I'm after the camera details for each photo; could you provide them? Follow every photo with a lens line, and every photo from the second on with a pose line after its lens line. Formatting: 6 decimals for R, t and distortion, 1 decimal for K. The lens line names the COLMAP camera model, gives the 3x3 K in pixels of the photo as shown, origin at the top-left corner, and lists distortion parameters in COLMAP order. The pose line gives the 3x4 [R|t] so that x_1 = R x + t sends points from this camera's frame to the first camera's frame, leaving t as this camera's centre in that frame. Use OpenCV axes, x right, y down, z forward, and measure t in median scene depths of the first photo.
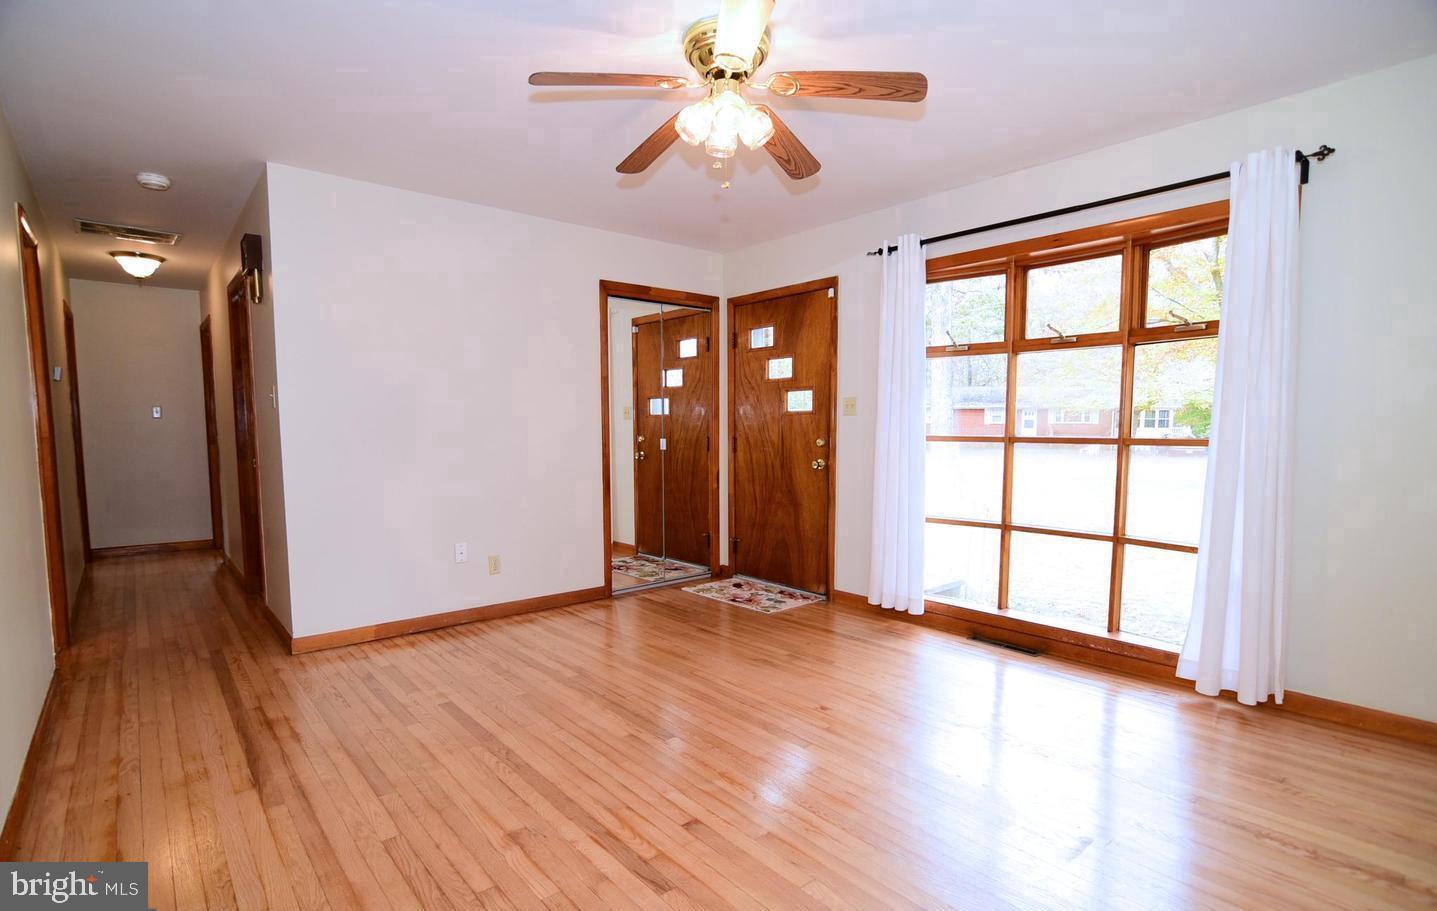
lens RADIAL K [[712.1, 0, 709.4], [0, 712.1, 488.9], [0, 0, 1]] dist [-0.003543, -0.000267]
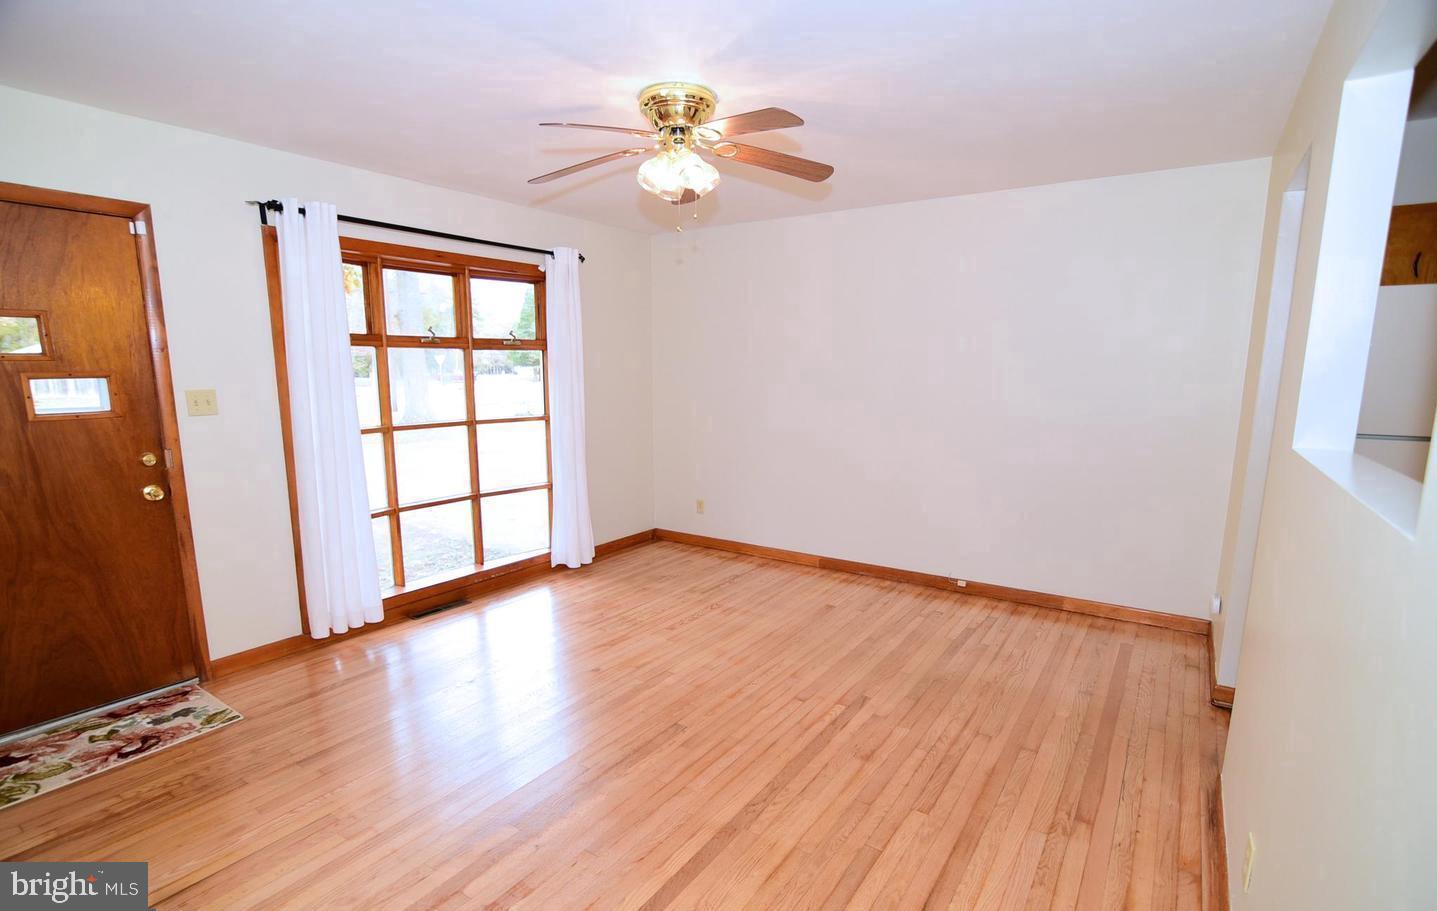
lens RADIAL K [[697.6, 0, 715.2], [0, 697.6, 490.5], [0, 0, 1]] dist [-0.034359, 0.012040]
pose [[-0.279218, -0.169430, 0.945162, -0.761301], [0.080775, 0.976677, 0.198942, -0.157435], [-0.956824, 0.131893, -0.259020, 0.881050]]
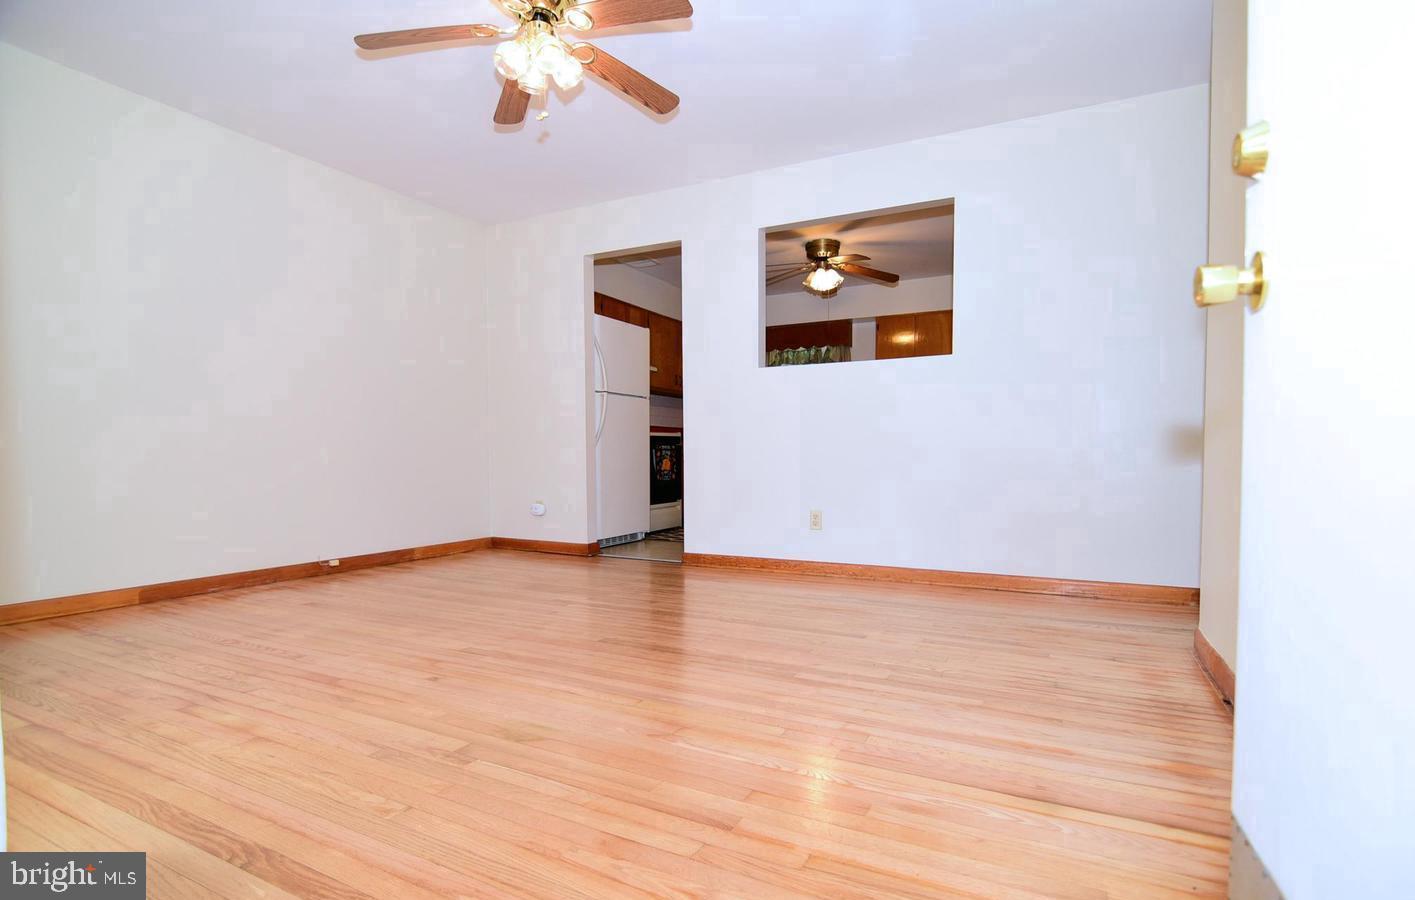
lens RADIAL K [[686.9, 0, 704.2], [0, 686.9, 484.5], [0, 0, 1]] dist [-0.034359, 0.012040]
pose [[-0.924221, 0.019970, -0.381335, 0.138106], [-0.029509, 0.991910, 0.123464, -0.002770], [0.380715, 0.125361, -0.916155, 1.456907]]
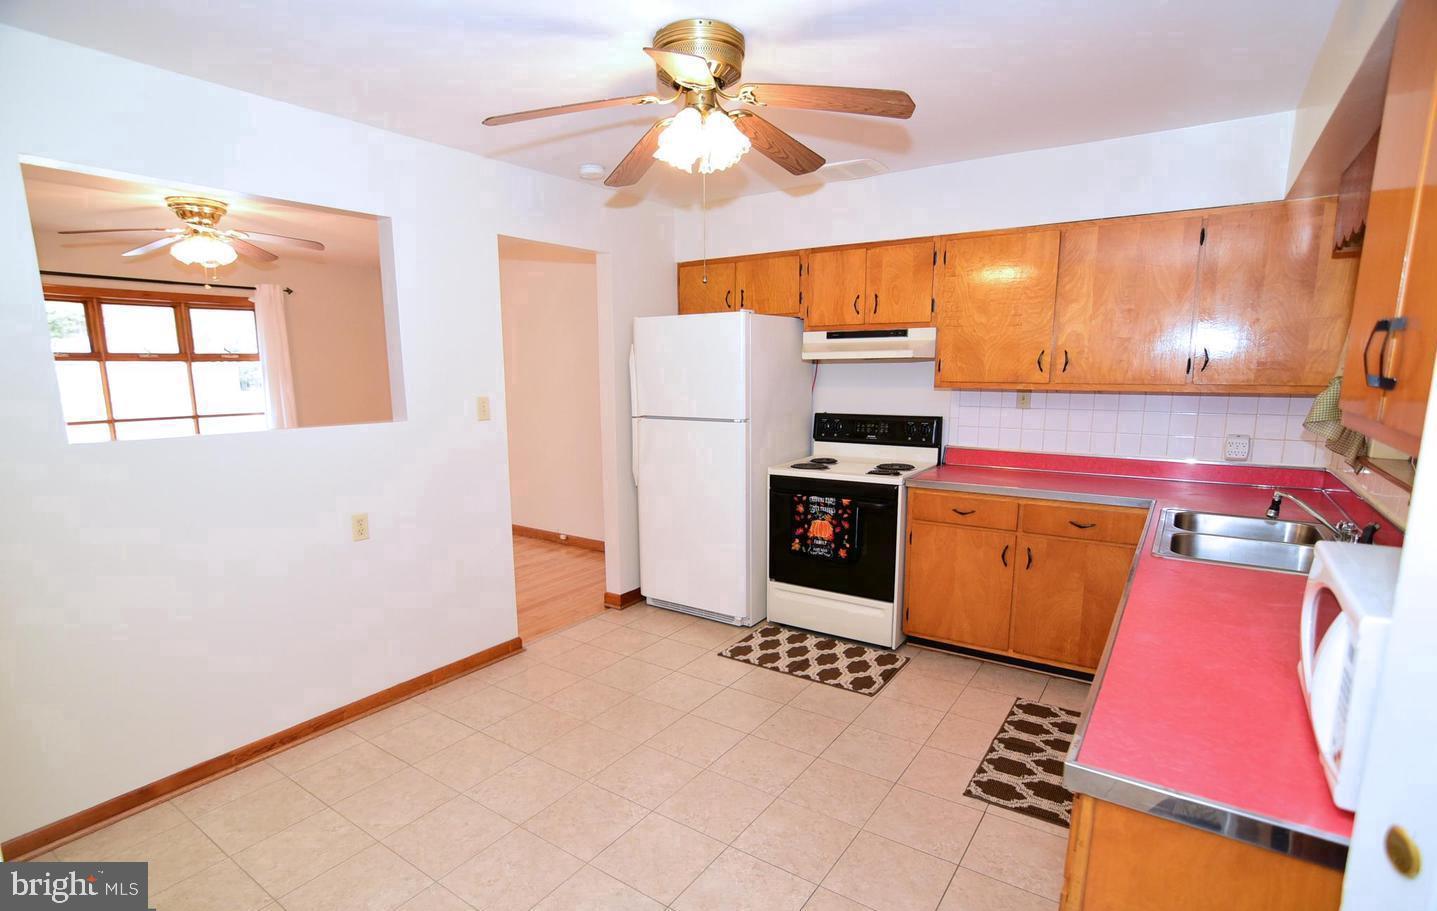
lens RADIAL K [[697.6, 0, 715.2], [0, 697.6, 490.5], [0, 0, 1]] dist [-0.034359, 0.012040]
pose [[-0.278990, -0.165679, 0.945894, -1.357640], [0.087426, 0.976532, 0.196831, -0.107329], [-0.956306, 0.137610, -0.257958, 0.224296]]
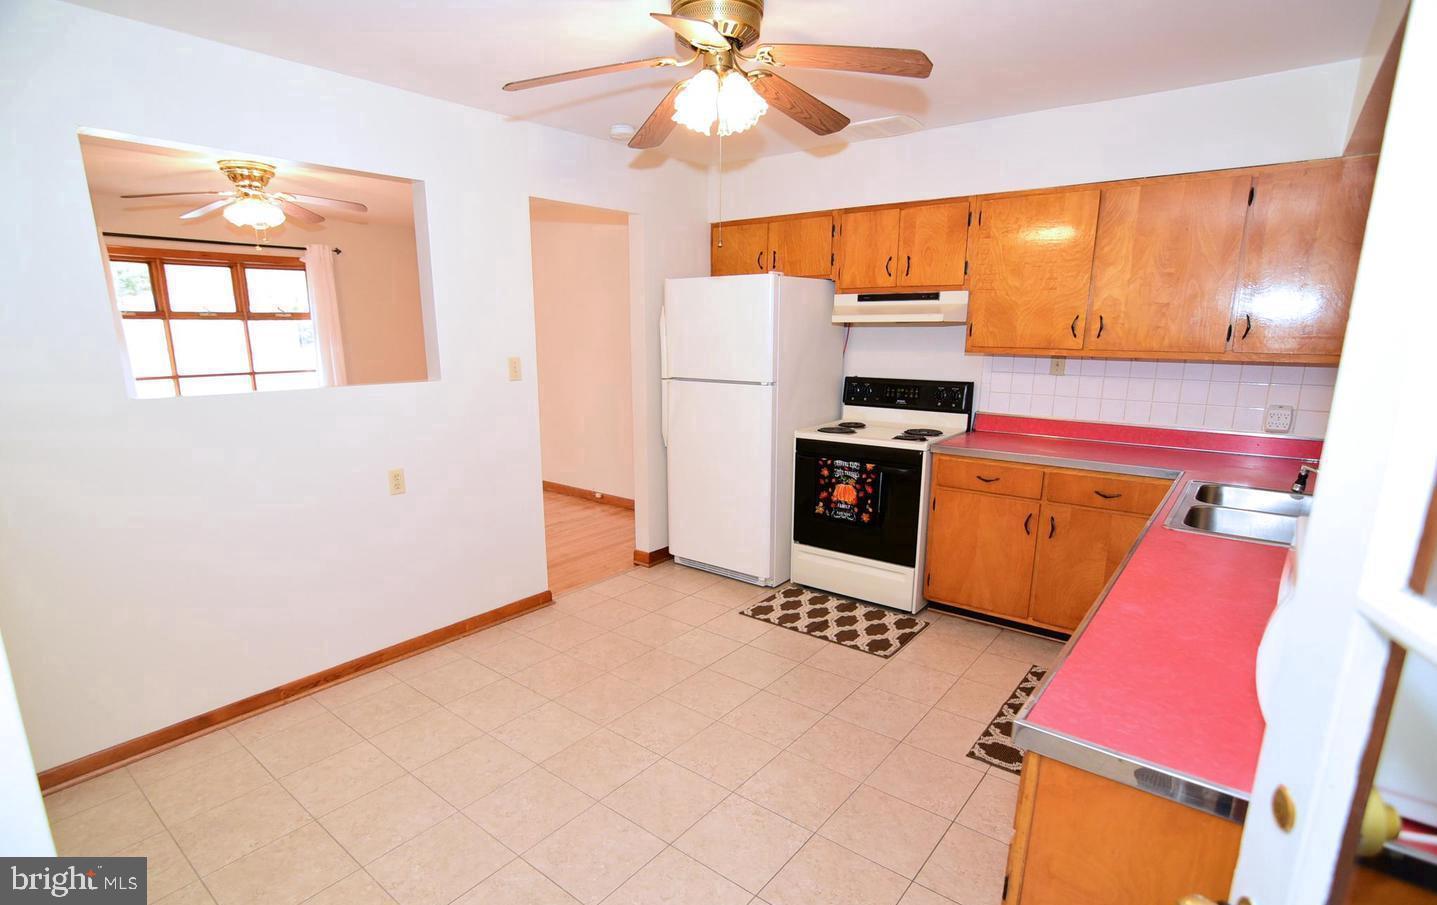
lens RADIAL K [[698.8, 0, 715.5], [0, 698.8, 489.8], [0, 0, 1]] dist [-0.035409, 0.013535]
pose [[-0.212999, -0.222193, 0.951452, -1.381759], [0.082221, 0.966268, 0.244060, -0.109027], [-0.973587, 0.130214, -0.187545, 0.198024]]
